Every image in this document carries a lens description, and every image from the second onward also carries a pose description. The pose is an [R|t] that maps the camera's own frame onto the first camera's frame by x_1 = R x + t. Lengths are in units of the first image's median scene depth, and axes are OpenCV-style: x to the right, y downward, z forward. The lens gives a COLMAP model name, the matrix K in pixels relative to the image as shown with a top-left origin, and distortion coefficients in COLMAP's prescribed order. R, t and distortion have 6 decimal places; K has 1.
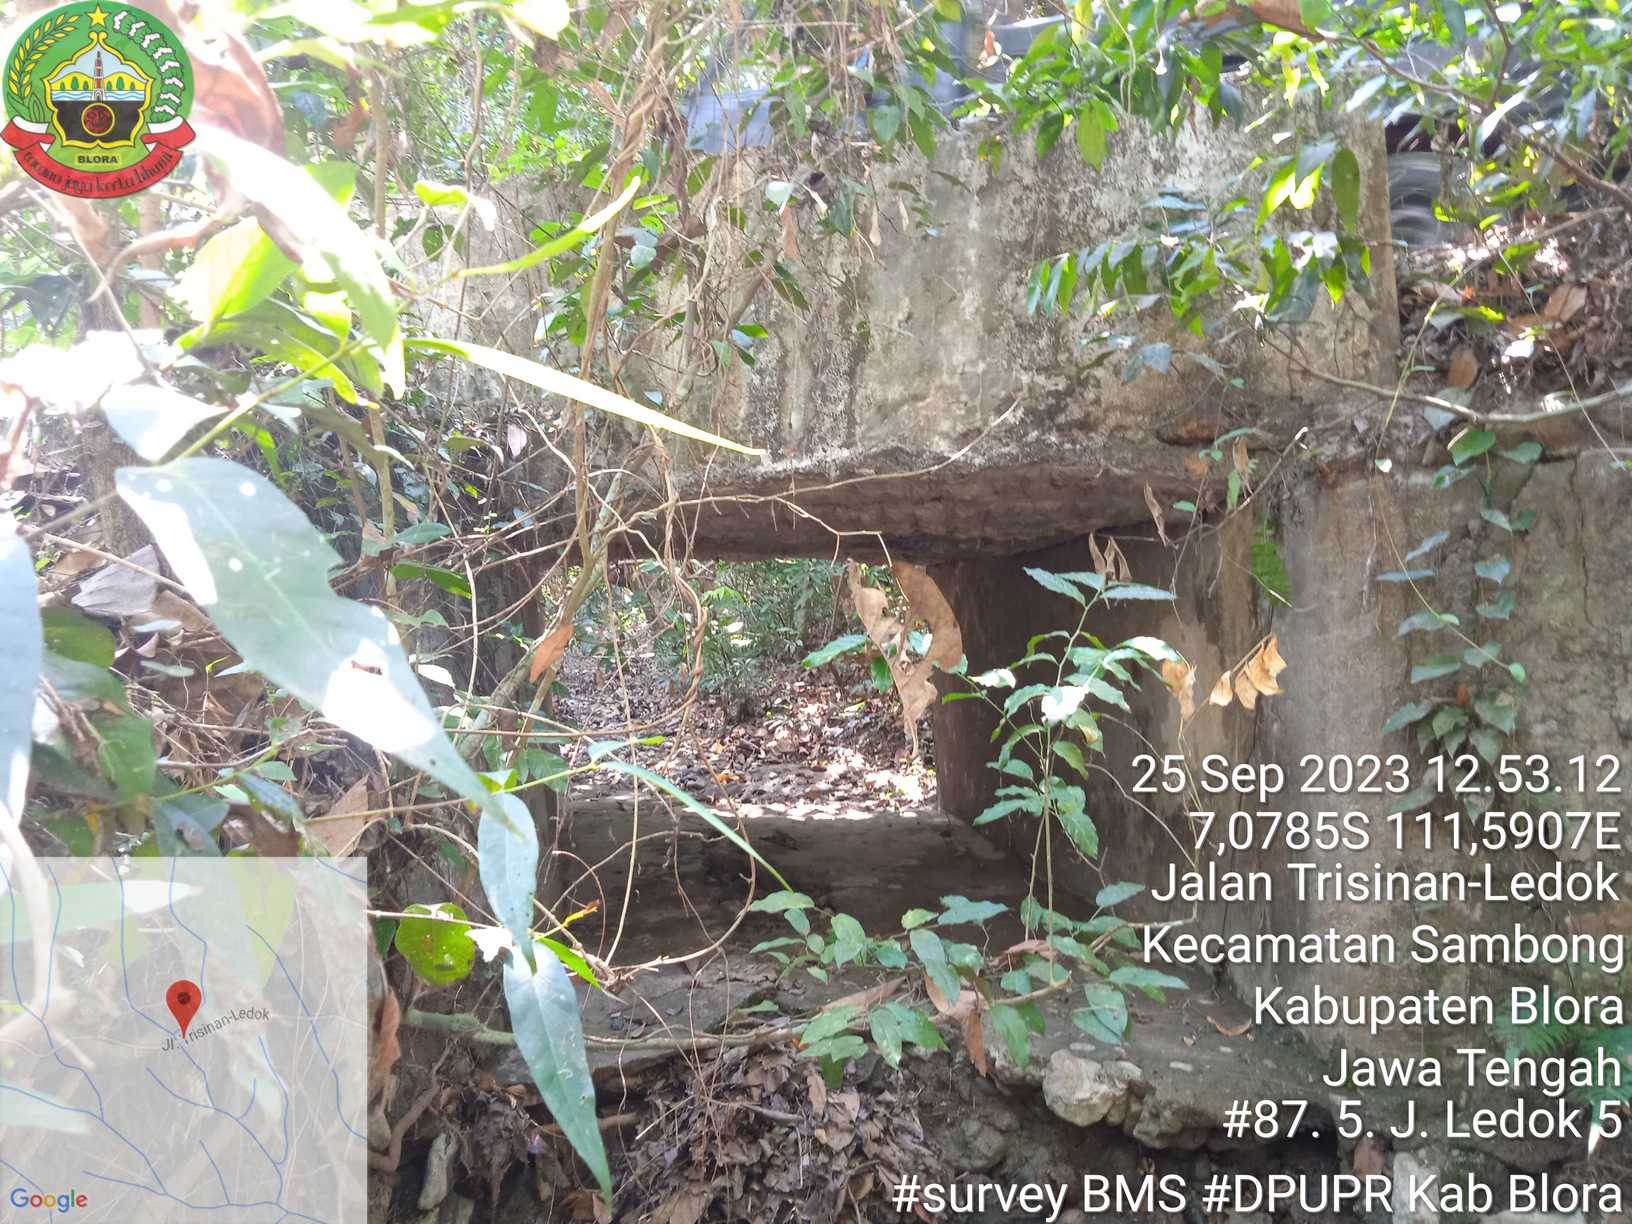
lens RADIAL K [[1318.5, 0, 816.7], [0, 1318.5, 625.6], [0, 0, 1]] dist [0.062746, -0.055202]
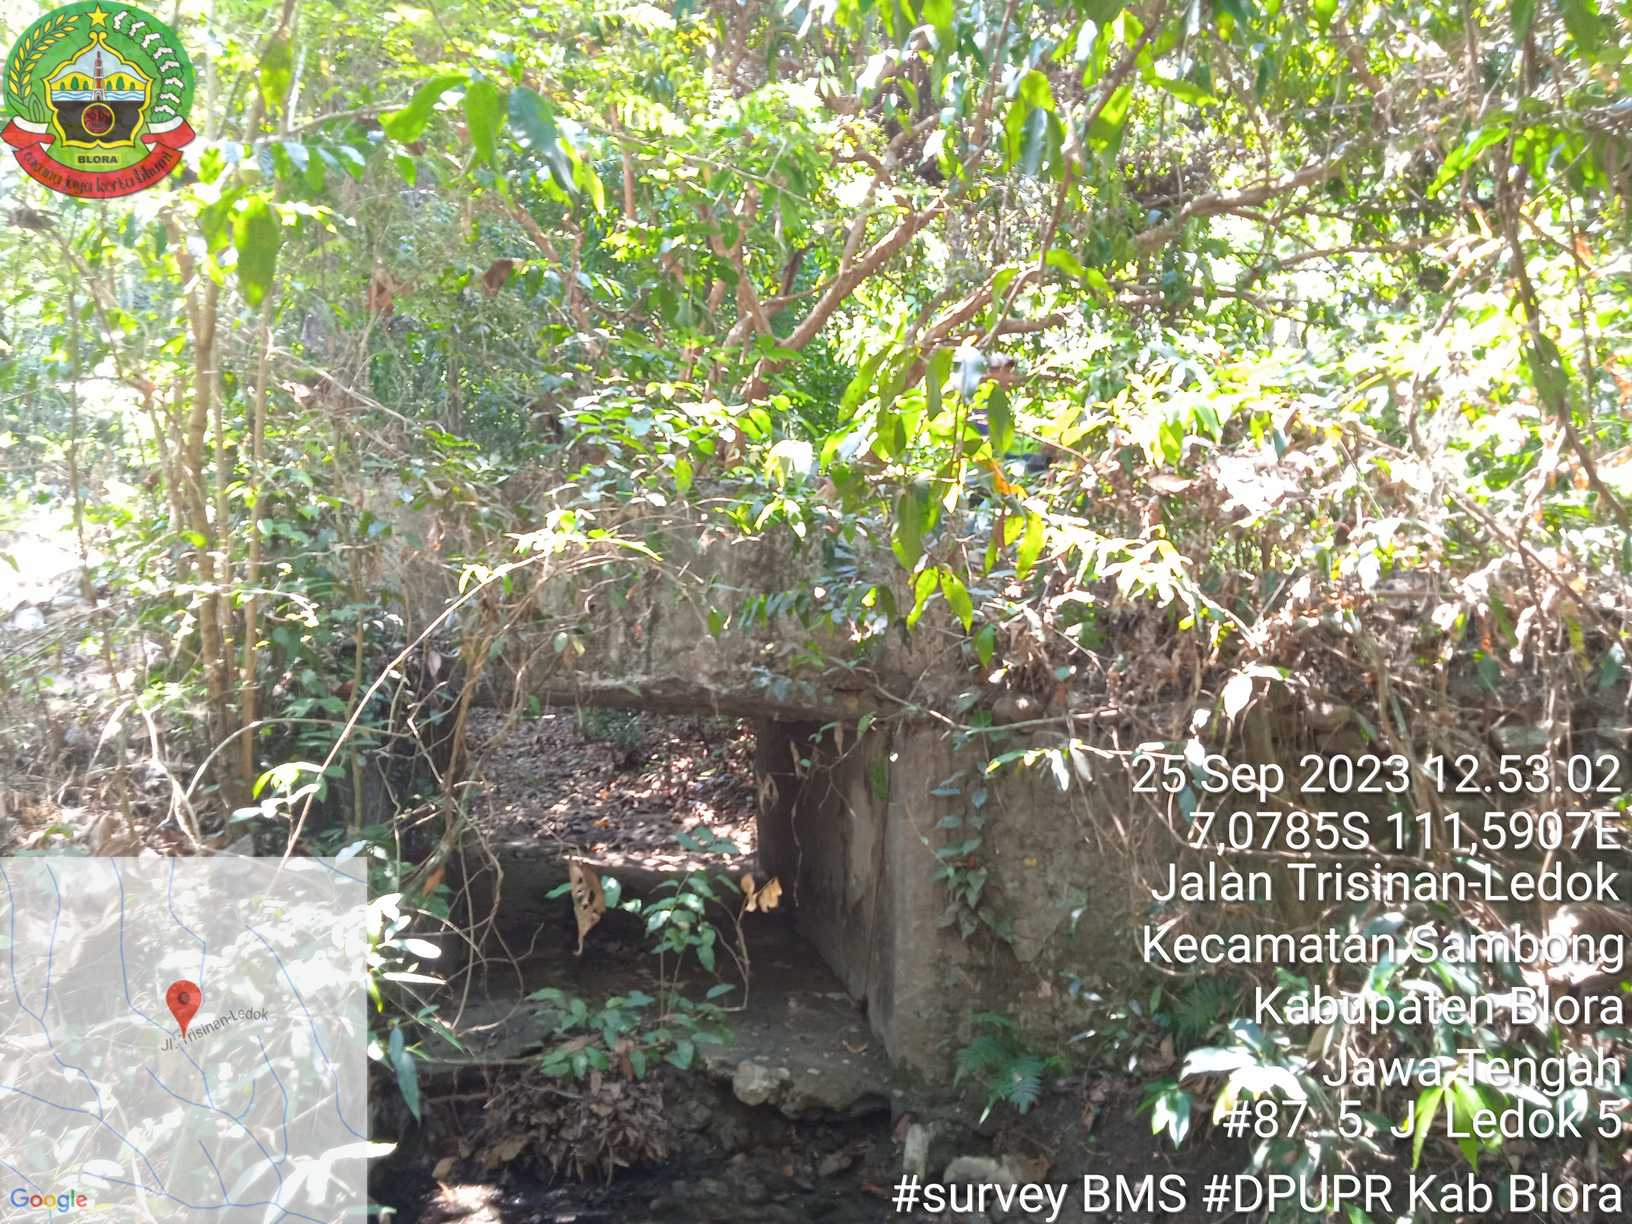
lens RADIAL K [[1318.5, 0, 816.7], [0, 1318.5, 625.6], [0, 0, 1]] dist [0.062746, -0.055202]
pose [[0.998239, 0.040544, 0.043296, 0.155732], [-0.041317, 0.998999, 0.017117, -0.228108], [-0.042559, -0.018876, 0.998916, -0.583338]]
